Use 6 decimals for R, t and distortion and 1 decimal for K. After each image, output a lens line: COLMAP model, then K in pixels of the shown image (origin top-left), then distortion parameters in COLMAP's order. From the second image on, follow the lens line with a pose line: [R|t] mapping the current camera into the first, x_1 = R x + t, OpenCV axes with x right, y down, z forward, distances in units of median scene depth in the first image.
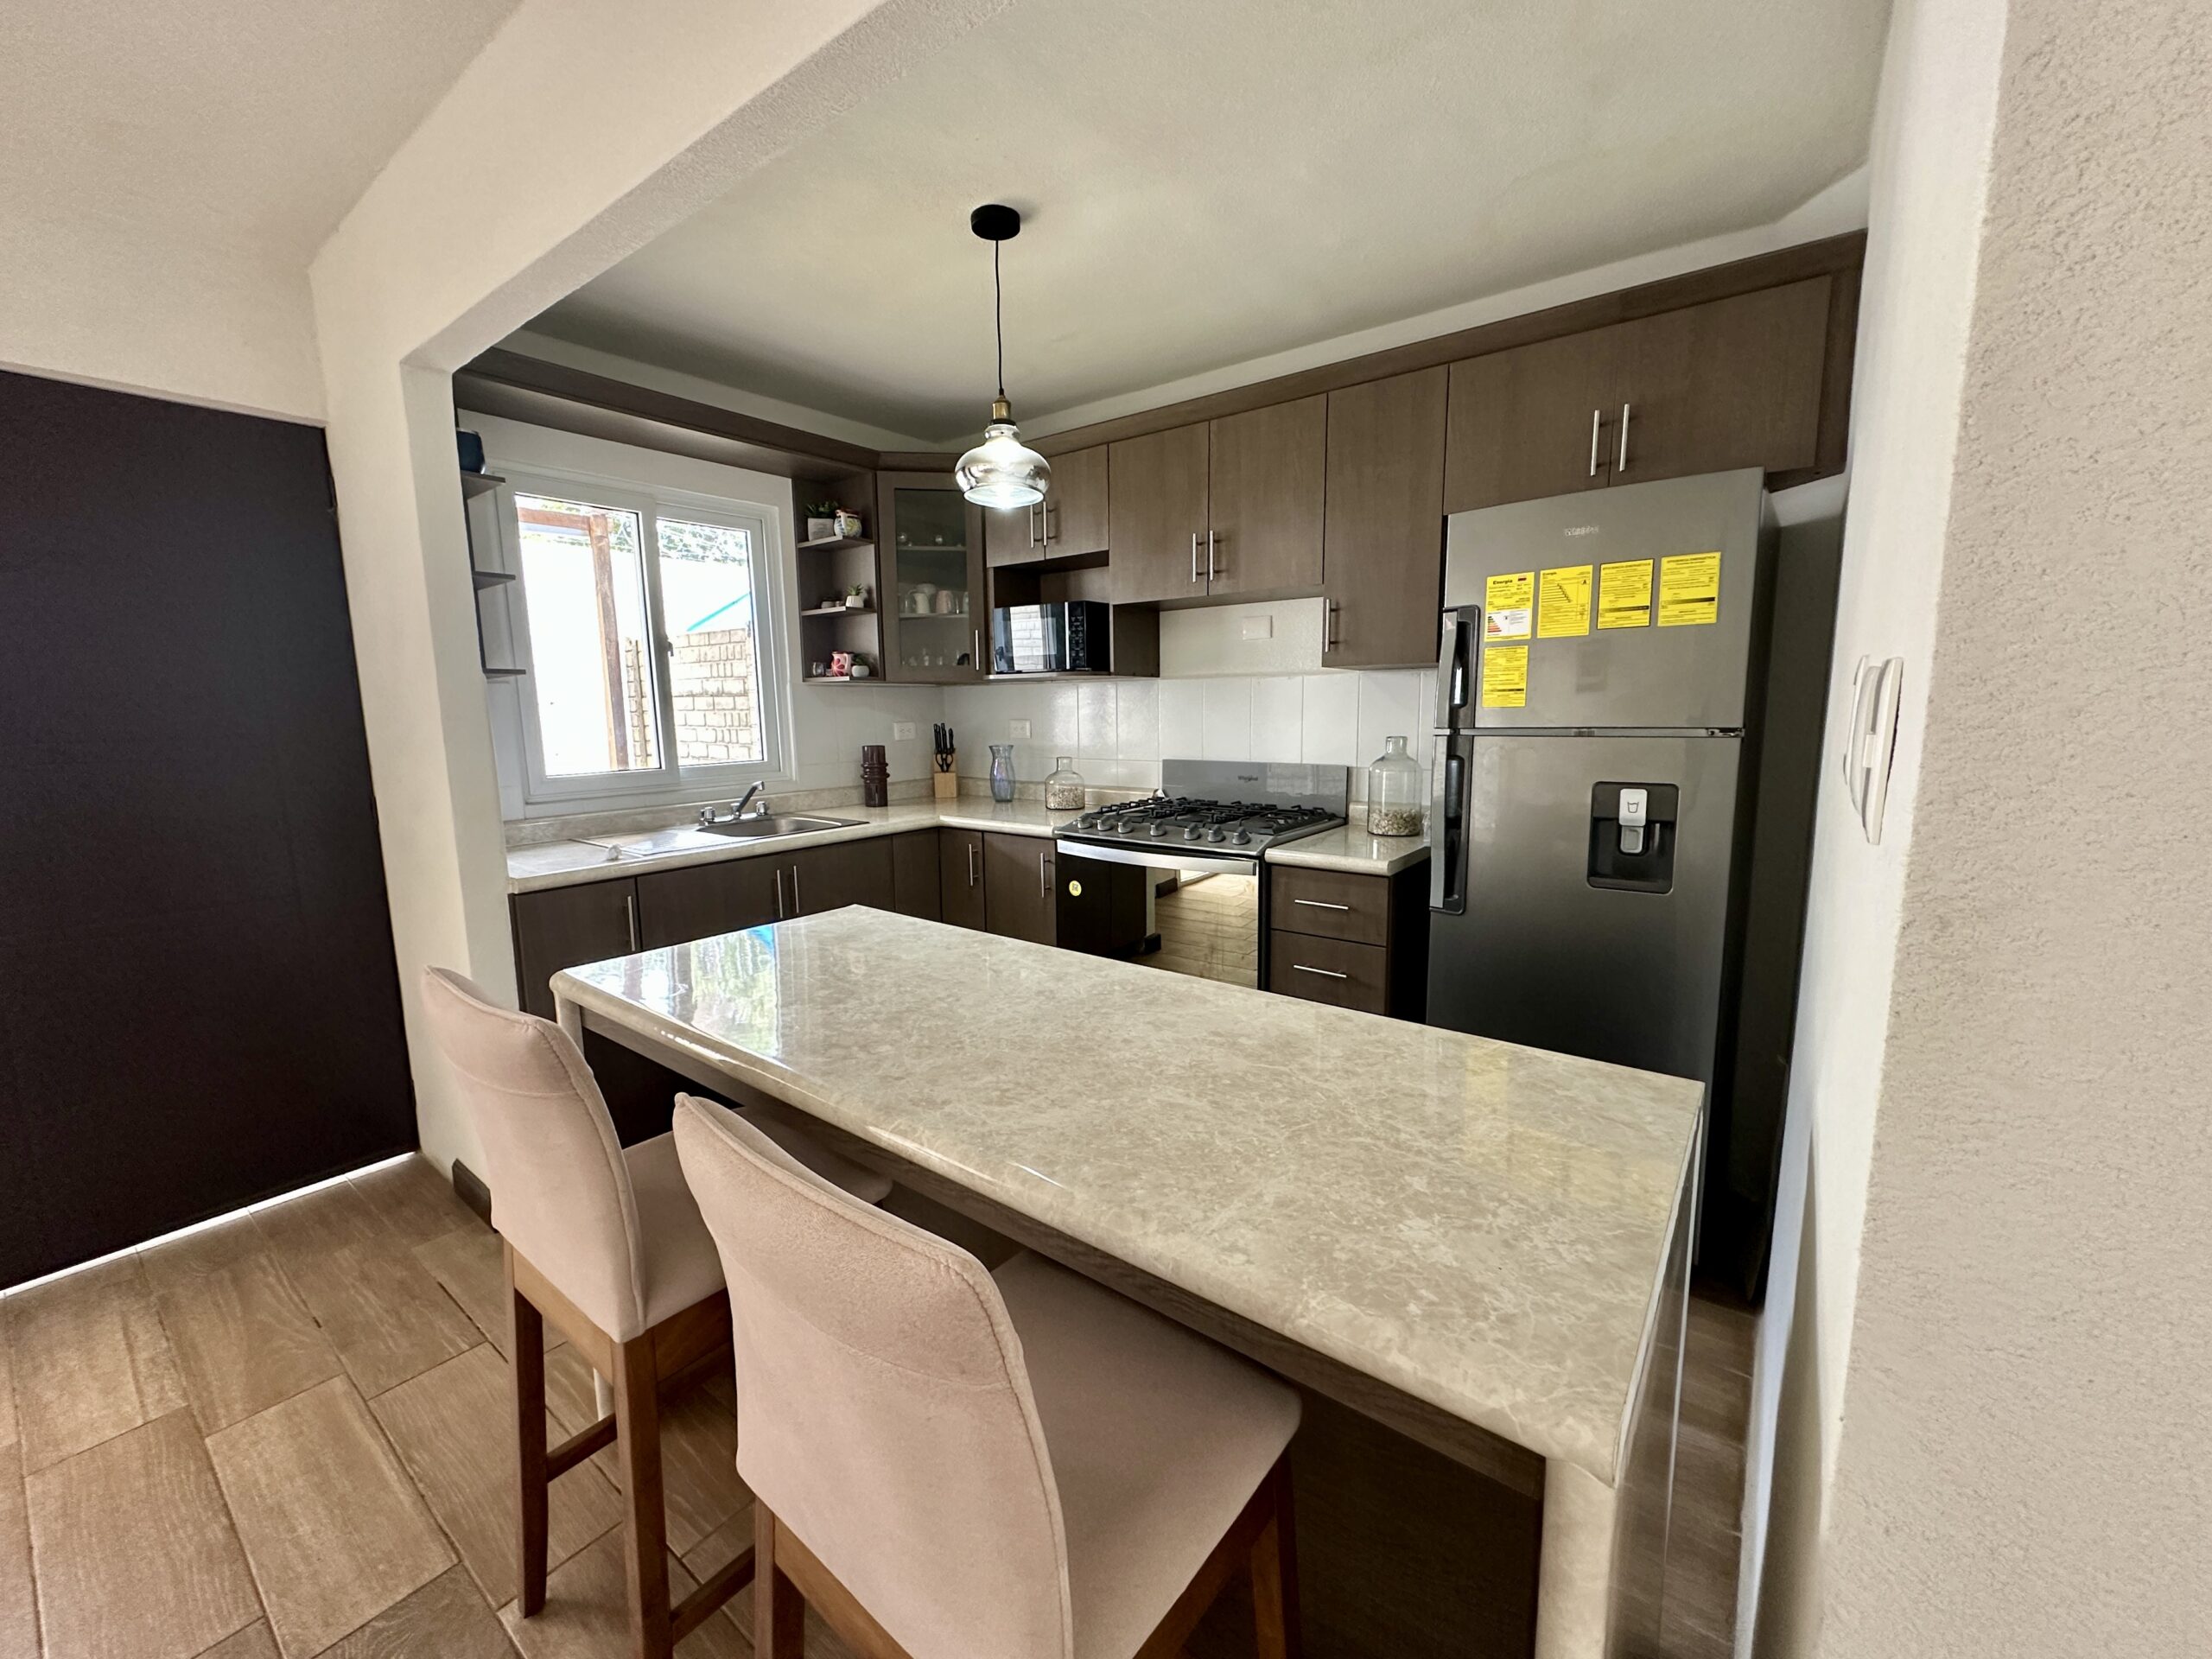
lens RADIAL K [[887.6, 0, 1108.6], [0, 887.6, 833.3], [0, 0, 1]] dist [-0.001817, 0.000601]
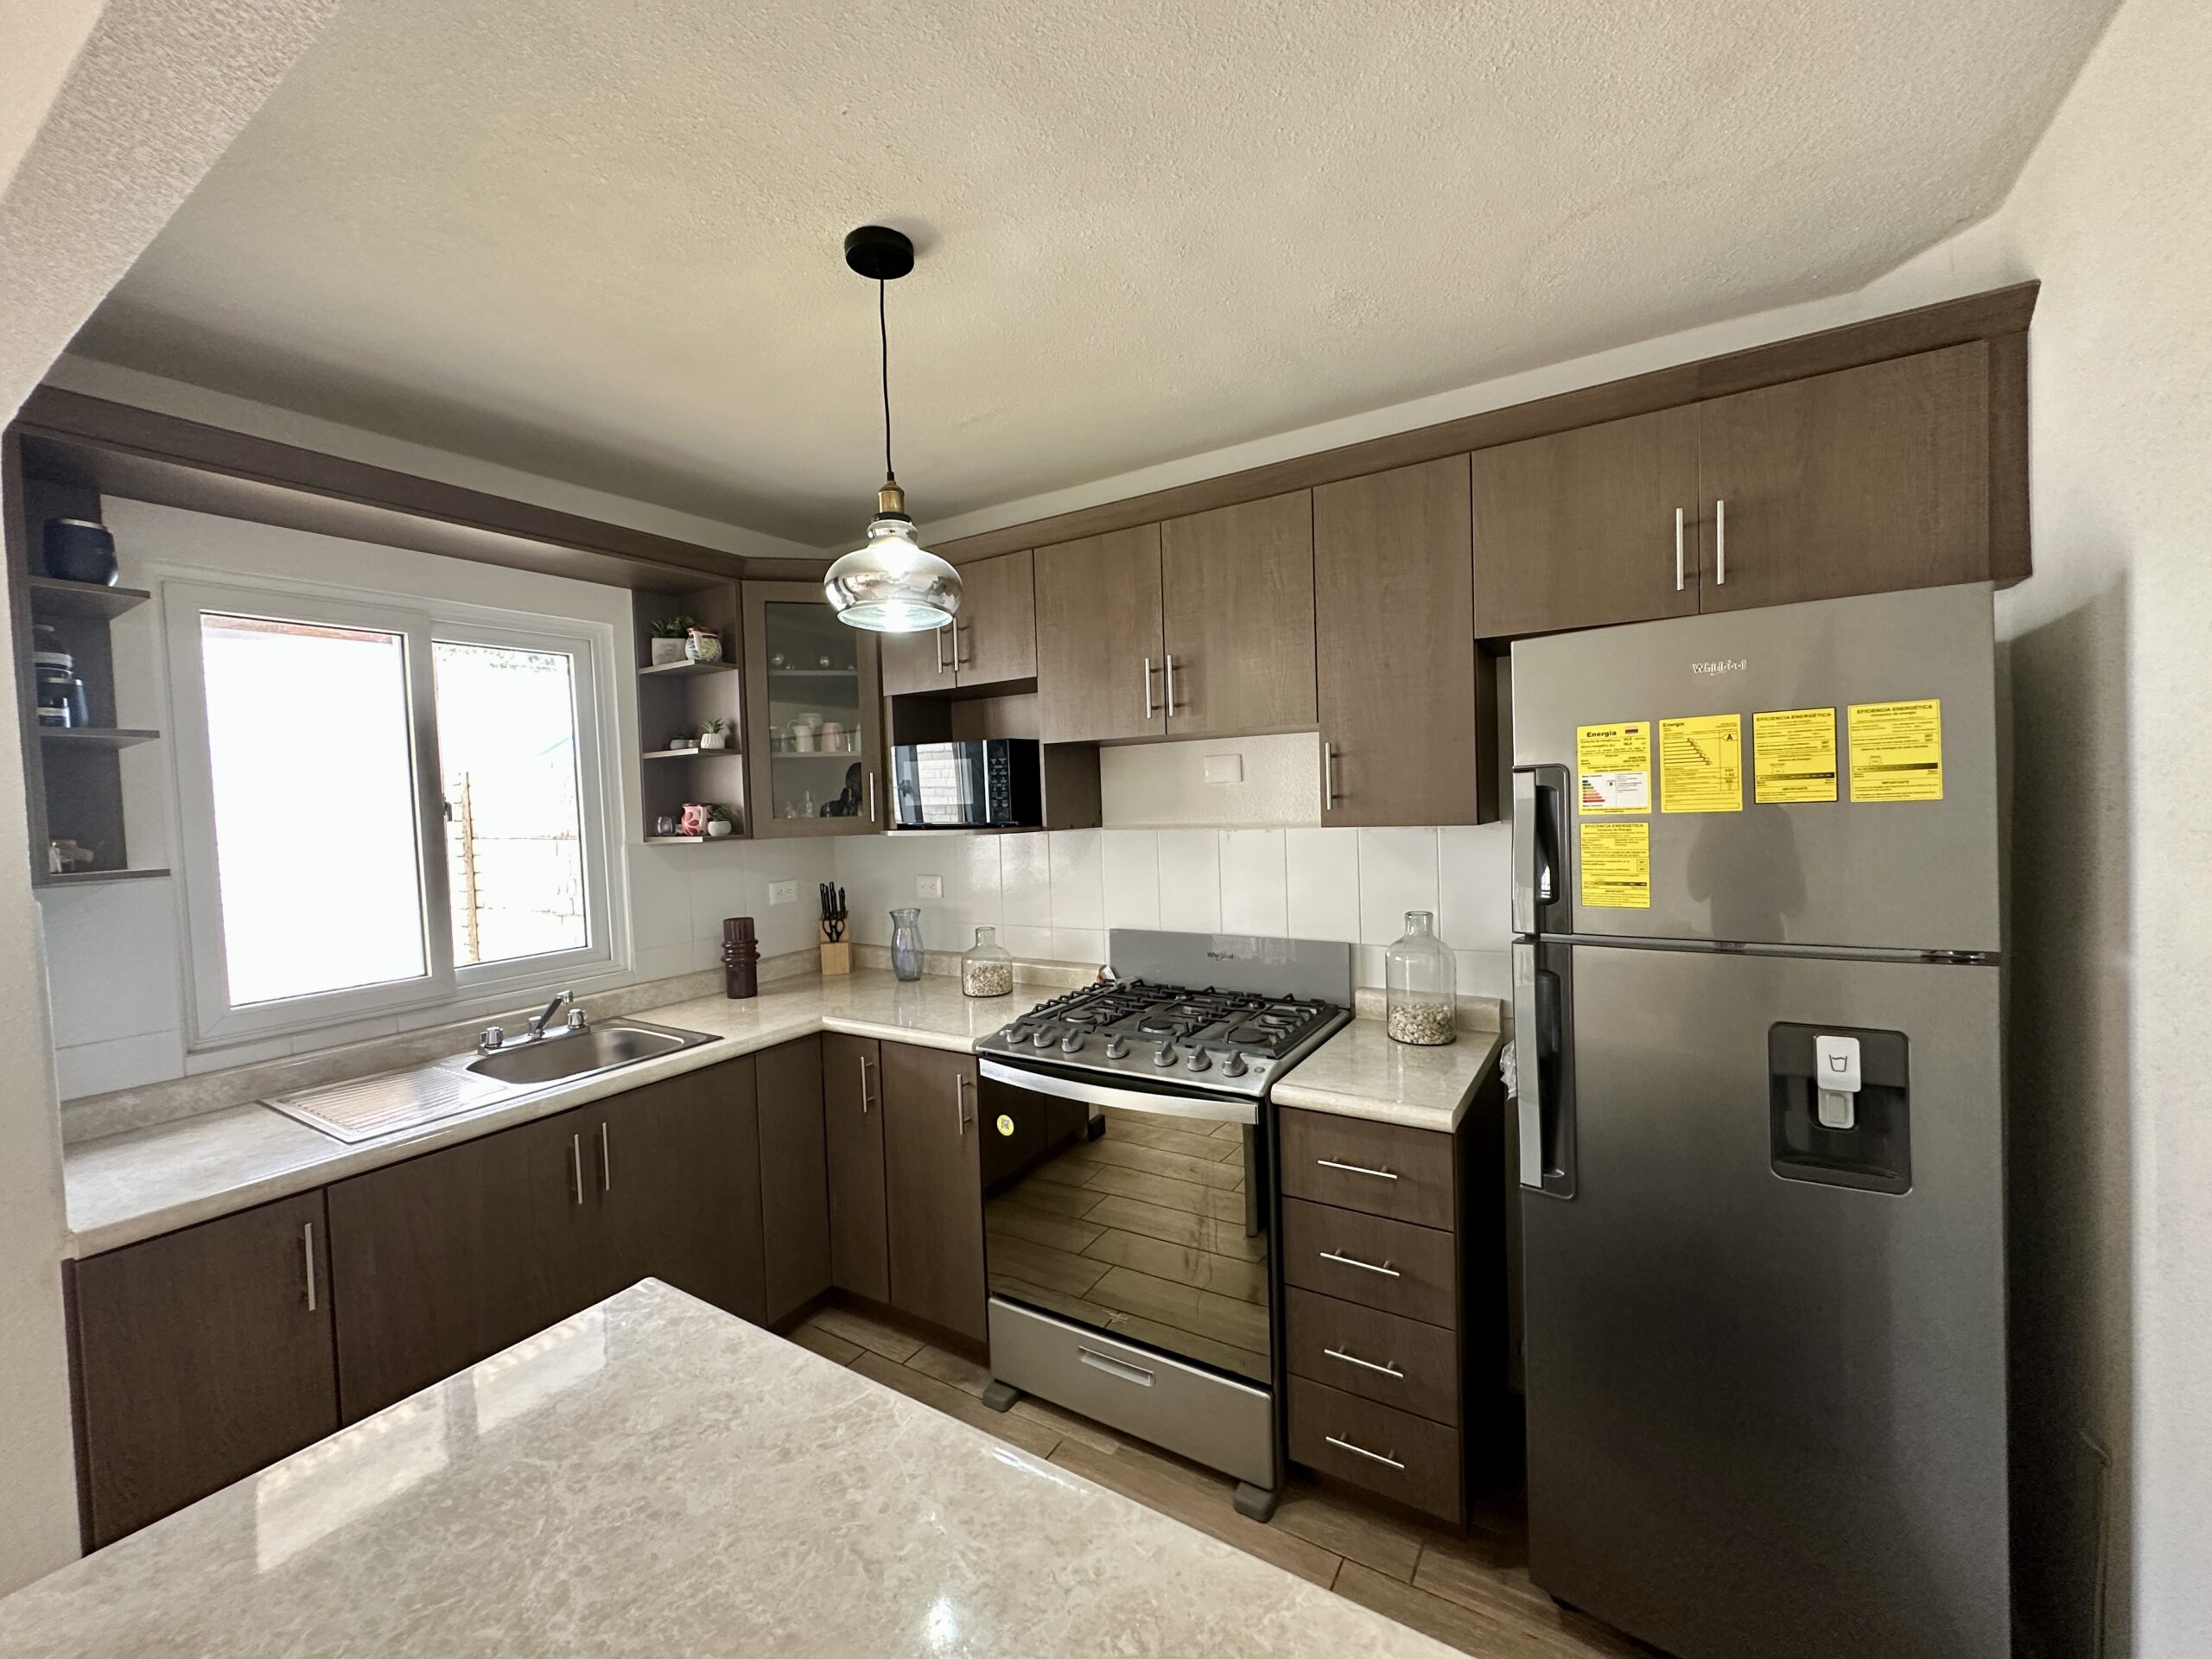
lens RADIAL K [[887.6, 0, 1108.1], [0, 887.6, 833.0], [0, 0, 1]] dist [-0.001817, 0.000601]
pose [[0.995170, -0.025418, 0.094821, -0.016964], [0.035487, 0.993726, -0.106065, -0.102953], [-0.091530, 0.108918, 0.989828, 0.243240]]
